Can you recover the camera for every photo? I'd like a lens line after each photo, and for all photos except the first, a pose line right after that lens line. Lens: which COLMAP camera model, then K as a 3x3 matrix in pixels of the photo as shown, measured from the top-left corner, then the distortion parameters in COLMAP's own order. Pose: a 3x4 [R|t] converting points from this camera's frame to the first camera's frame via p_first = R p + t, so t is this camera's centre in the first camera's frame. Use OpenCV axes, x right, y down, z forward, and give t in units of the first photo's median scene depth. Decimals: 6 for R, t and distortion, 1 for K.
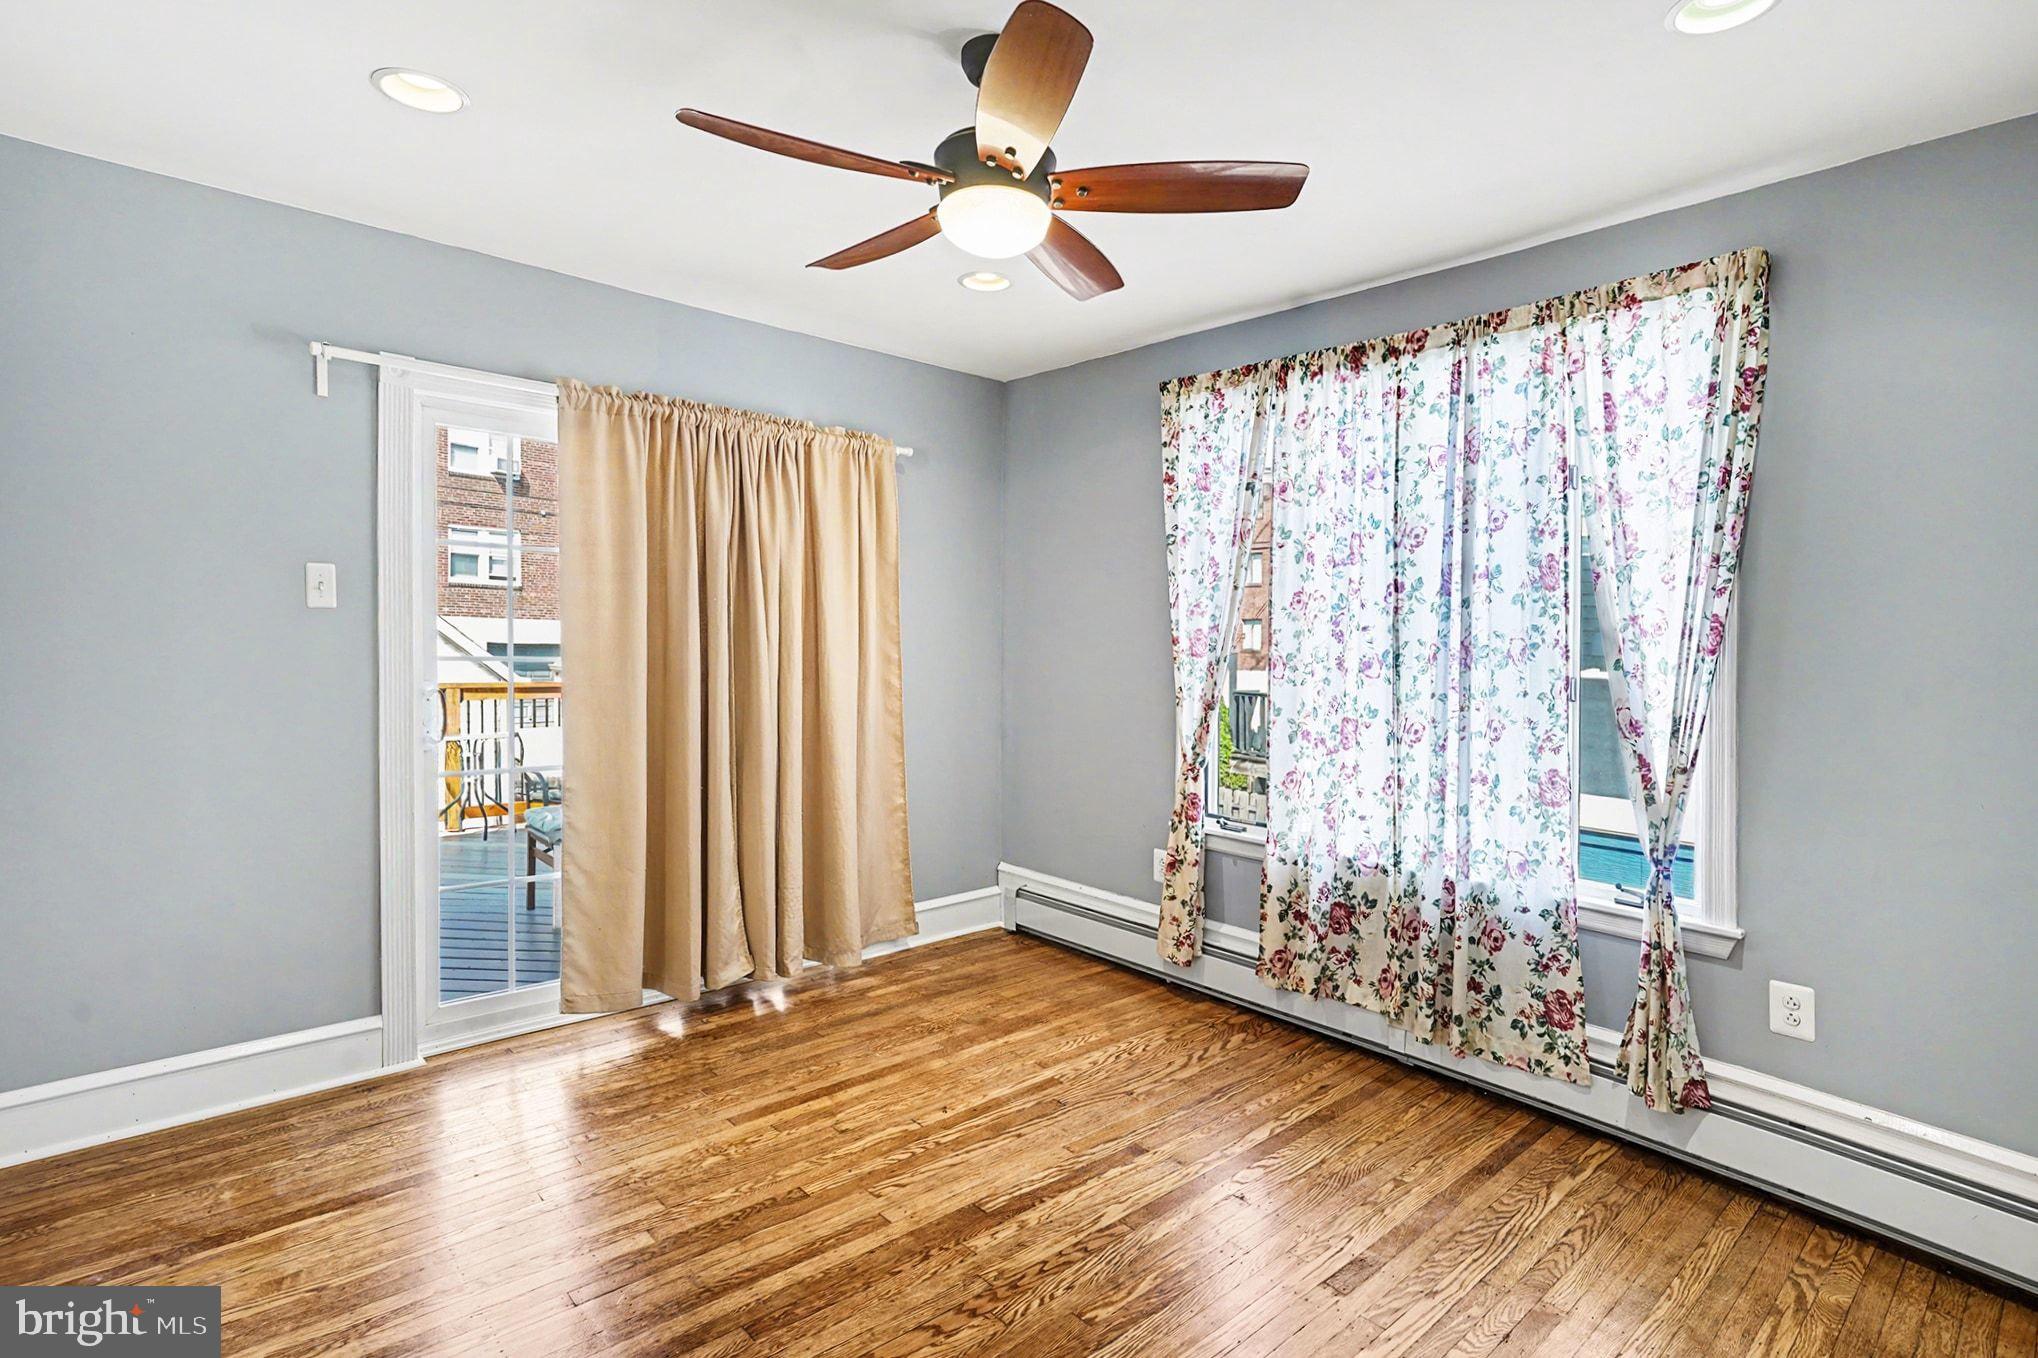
lens RADIAL K [[1028.1, 0, 966.9], [0, 1028.1, 622.7], [0, 0, 1]] dist [0.003969, 0.000876]
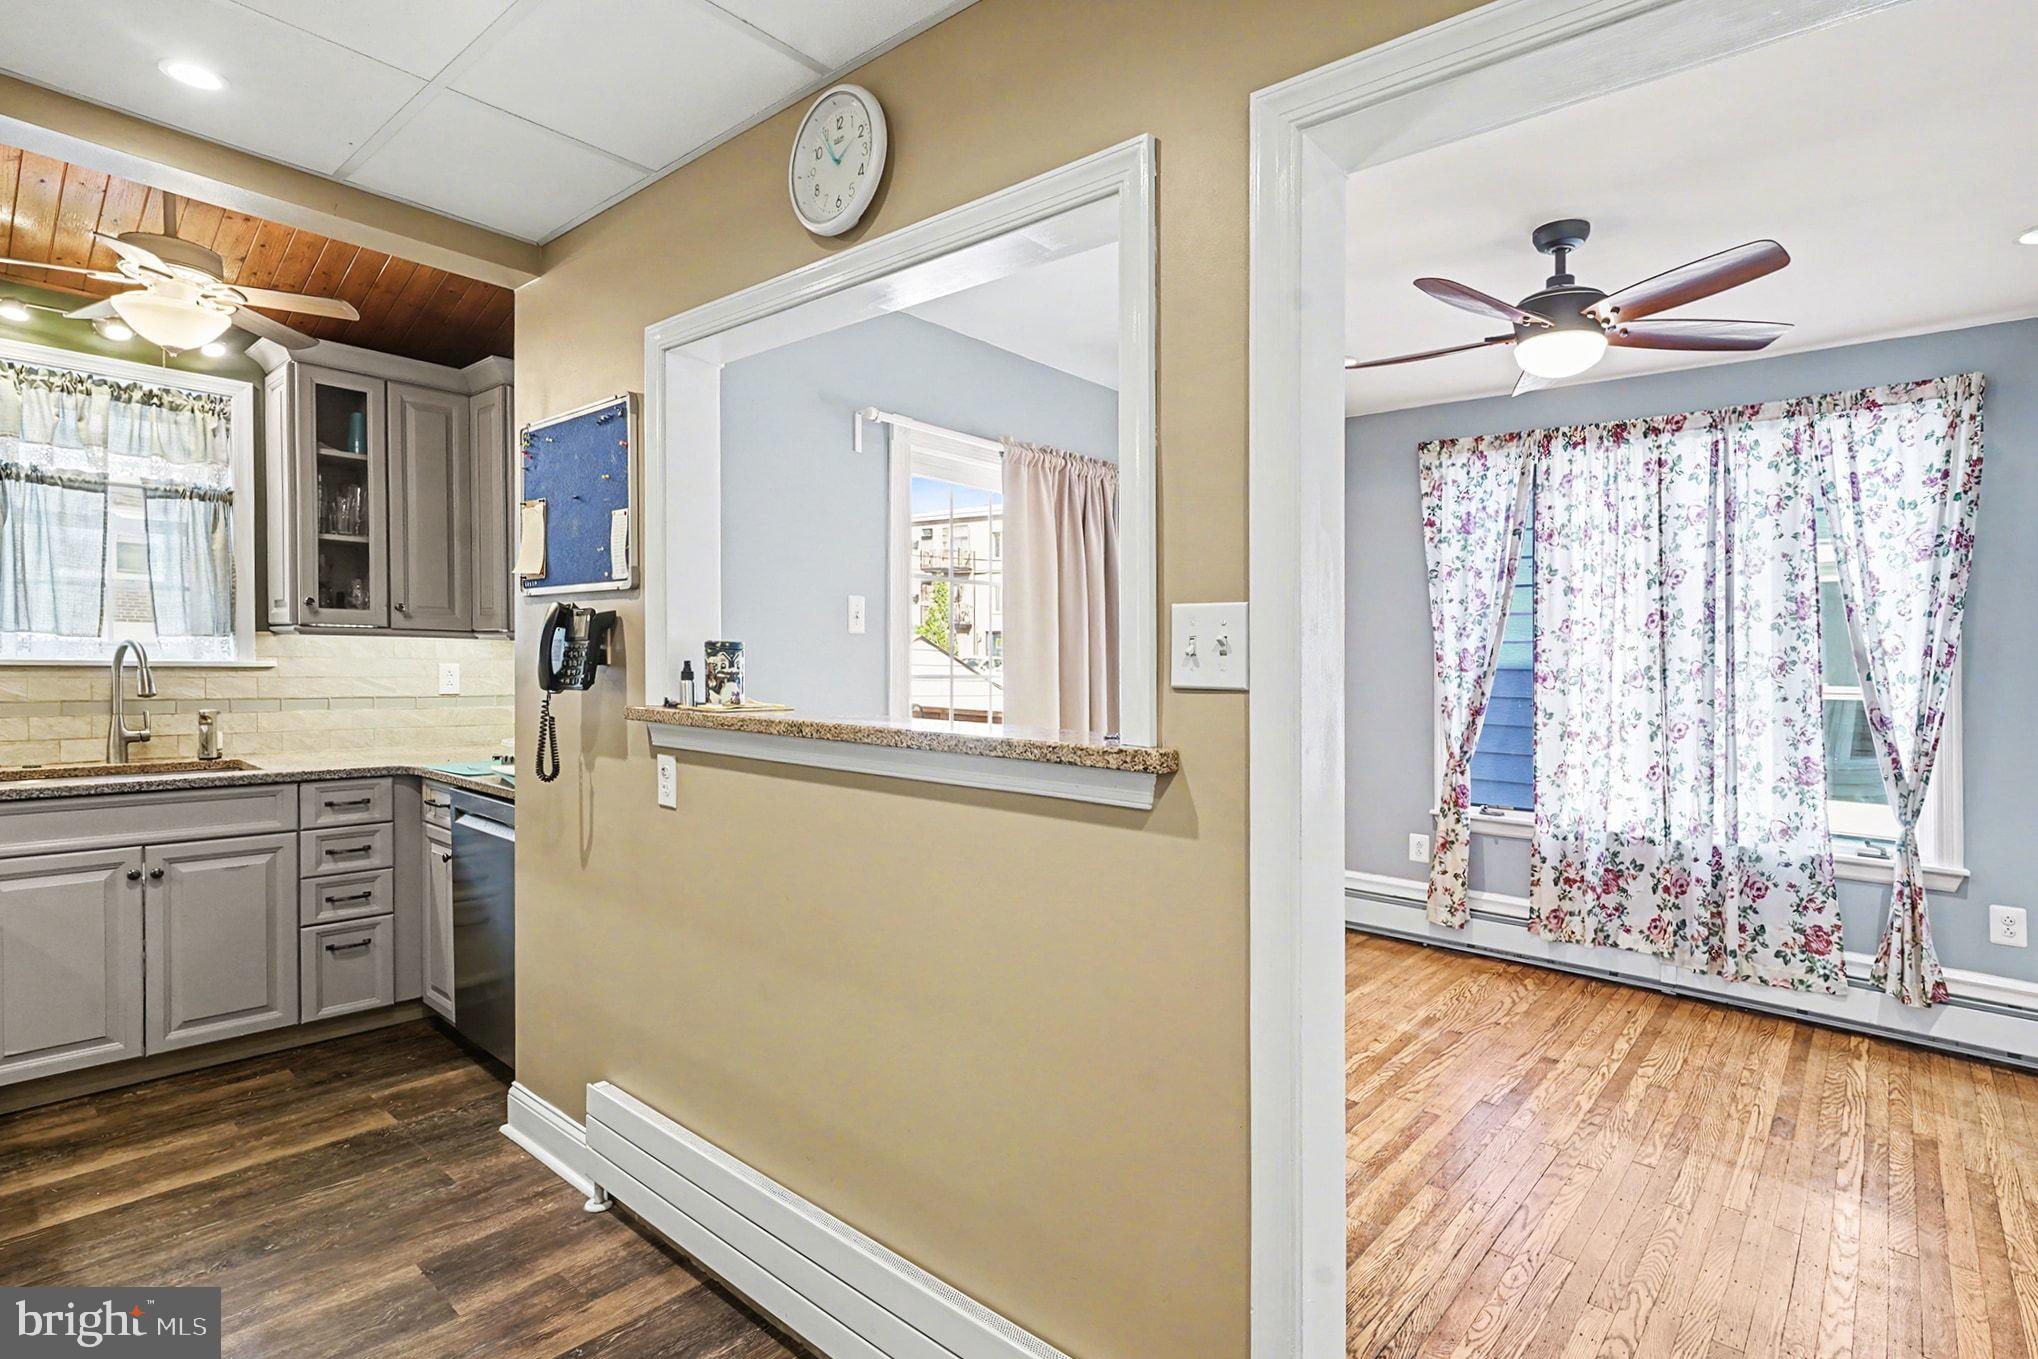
lens RADIAL K [[1011.2, 0, 1018.6], [0, 1011.2, 623.6], [0, 0, 1]] dist [-0.000234, -0.001362]
pose [[0.991498, 0.000583, 0.130124, -0.557918], [0.001077, 0.999919, -0.012684, -0.010752], [-0.130121, 0.012716, 0.991417, -0.137768]]
